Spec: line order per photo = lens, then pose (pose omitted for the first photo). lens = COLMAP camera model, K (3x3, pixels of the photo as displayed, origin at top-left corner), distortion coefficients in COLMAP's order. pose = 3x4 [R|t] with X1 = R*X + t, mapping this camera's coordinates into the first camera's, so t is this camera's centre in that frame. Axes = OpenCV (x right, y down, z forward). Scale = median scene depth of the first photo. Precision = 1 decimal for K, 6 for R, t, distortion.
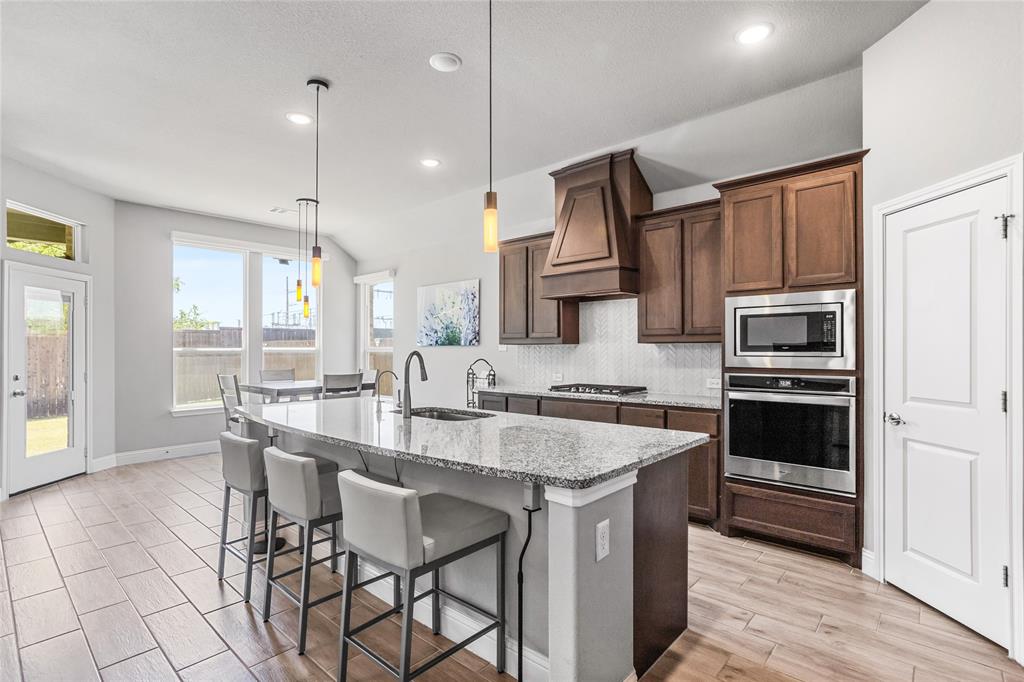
lens RADIAL K [[494.7, 0, 510.9], [0, 494.7, 349.0], [0, 0, 1]] dist [-0.039765, 0.023790]
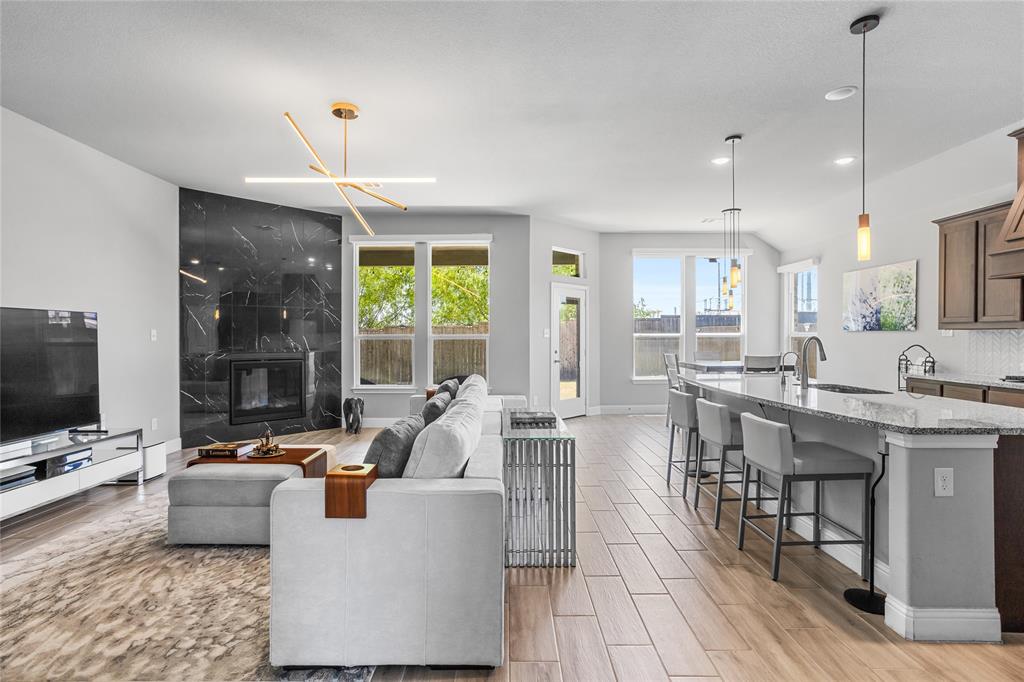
lens RADIAL K [[494.7, 0, 505.8], [0, 494.7, 336.6], [0, 0, 1]] dist [-0.039765, 0.023790]
pose [[0.668513, 0.003912, -0.743690, 0.133275], [-0.000050, 0.999986, 0.005215, -0.000810], [0.743701, -0.003449, 0.668504, -0.260117]]
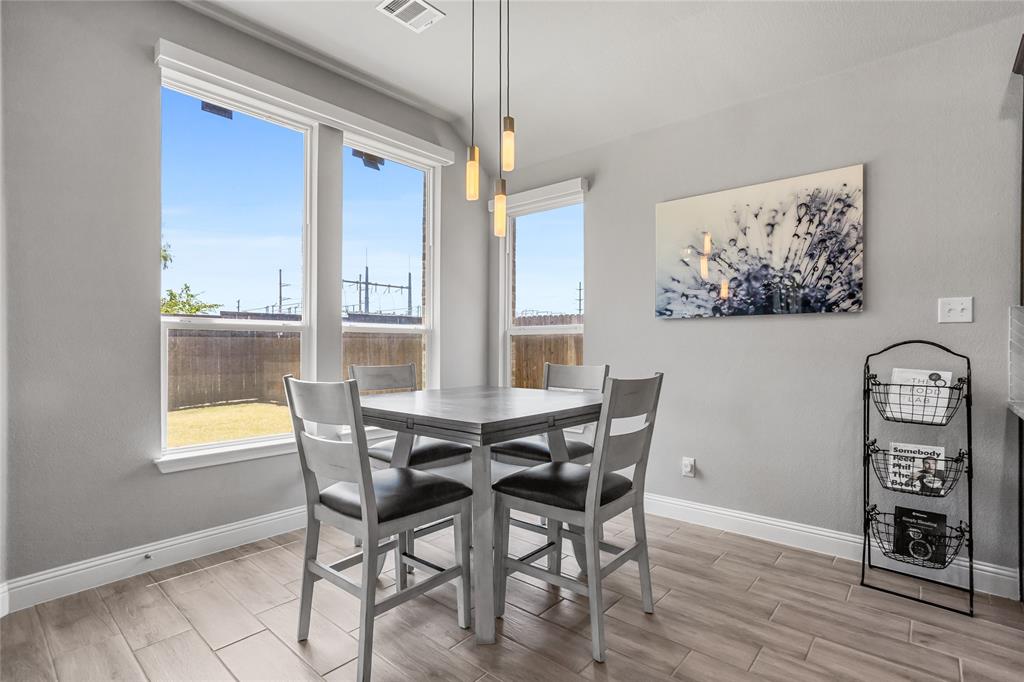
lens RADIAL K [[494.7, 0, 513.1], [0, 494.7, 348.0], [0, 0, 1]] dist [-0.039765, 0.023790]
pose [[0.999758, 0.003497, 0.021696, -0.509256], [-0.003580, 0.999986, 0.003808, 0.032113], [-0.021682, -0.003884, 0.999757, 0.734777]]
